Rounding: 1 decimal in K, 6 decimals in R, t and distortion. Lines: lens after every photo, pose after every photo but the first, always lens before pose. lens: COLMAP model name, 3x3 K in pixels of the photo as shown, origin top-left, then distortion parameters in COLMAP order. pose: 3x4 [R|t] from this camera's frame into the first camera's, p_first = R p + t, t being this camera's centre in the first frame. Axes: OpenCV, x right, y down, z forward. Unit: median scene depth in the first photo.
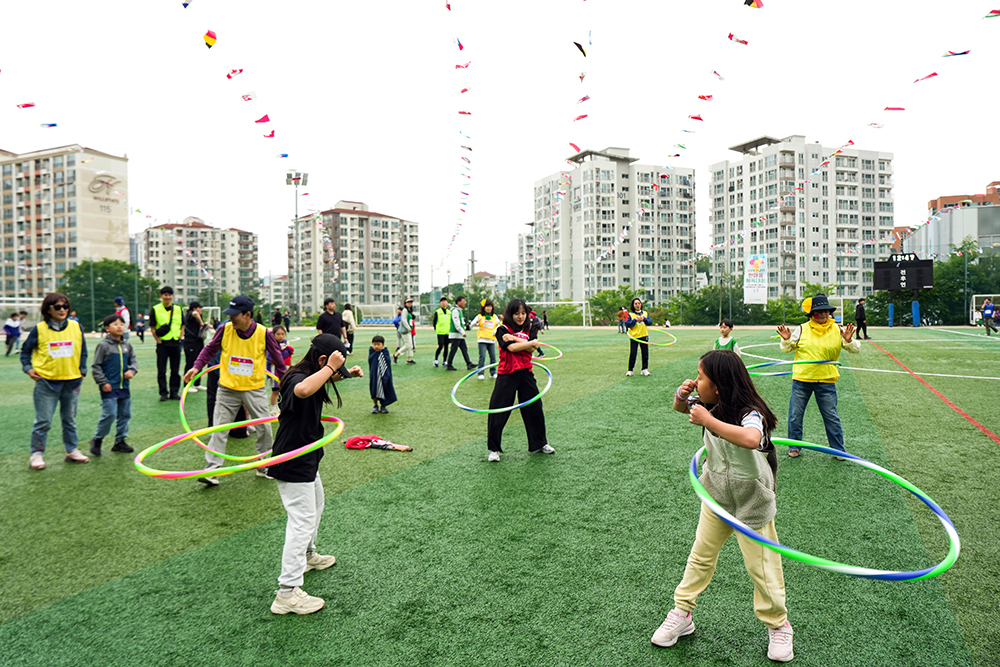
lens RADIAL K [[728.5, 0, 480.7], [0, 728.5, 334.7], [0, 0, 1]] dist [-0.095662, 0.095298]
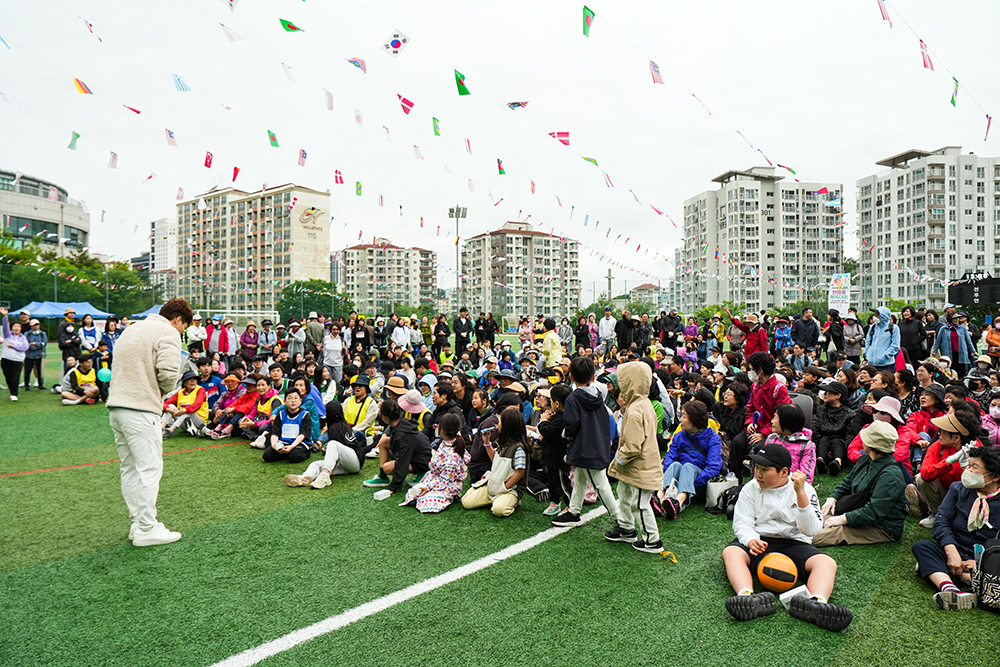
lens RADIAL K [[721.3, 0, 467.3], [0, 721.3, 331.6], [0, 0, 1]] dist [-0.128701, 0.105394]
pose [[0.964226, 0.009432, -0.264914, 0.051628], [-0.014207, 0.999769, -0.016115, 0.002455], [0.264700, 0.019302, 0.964138, -0.098813]]
